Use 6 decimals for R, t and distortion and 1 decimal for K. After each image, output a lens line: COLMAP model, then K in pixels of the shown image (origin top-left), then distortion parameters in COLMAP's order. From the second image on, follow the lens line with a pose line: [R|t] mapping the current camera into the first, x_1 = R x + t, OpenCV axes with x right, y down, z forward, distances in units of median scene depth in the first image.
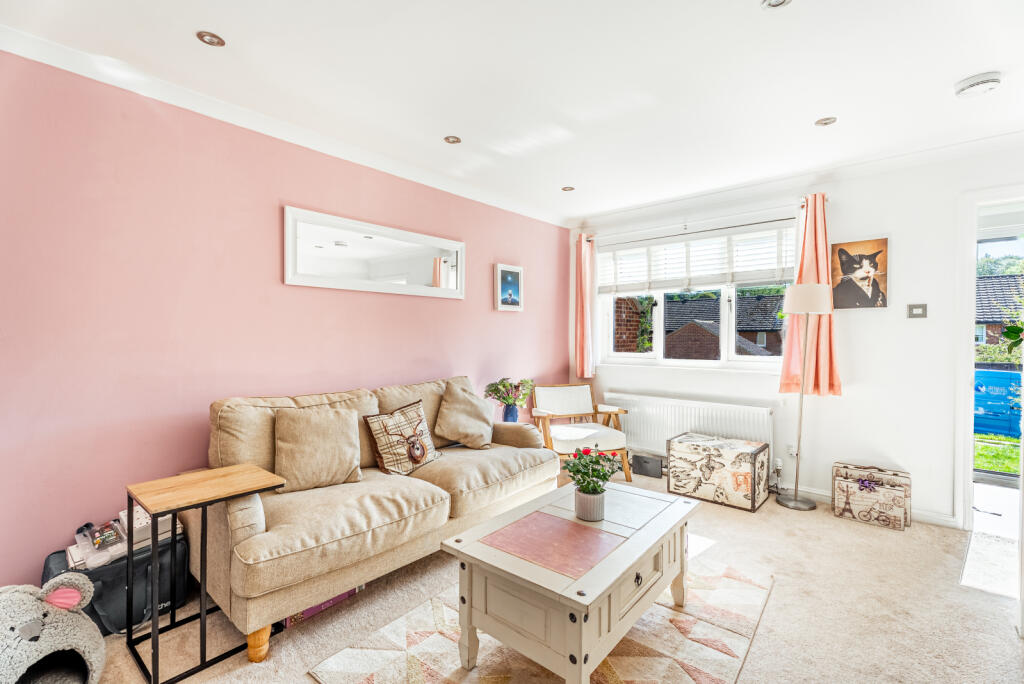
lens RADIAL K [[456.6, 0, 516.0], [0, 456.6, 338.3], [0, 0, 1]] dist [-0.000140, 0.000274]
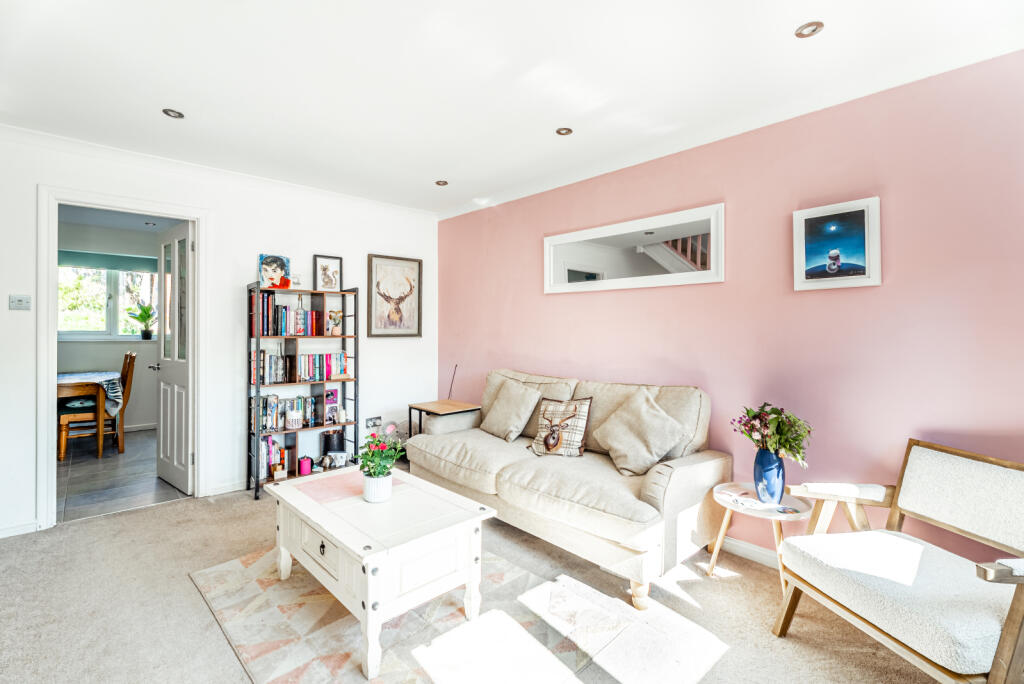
lens RADIAL K [[456.6, 0, 516.0], [0, 456.6, 338.3], [0, 0, 1]] dist [-0.000140, 0.000274]
pose [[-0.113734, 0.024221, -0.993216, 0.583219], [-0.003554, 0.999686, 0.024786, -0.012773], [0.993505, 0.006349, -0.113613, 0.704504]]
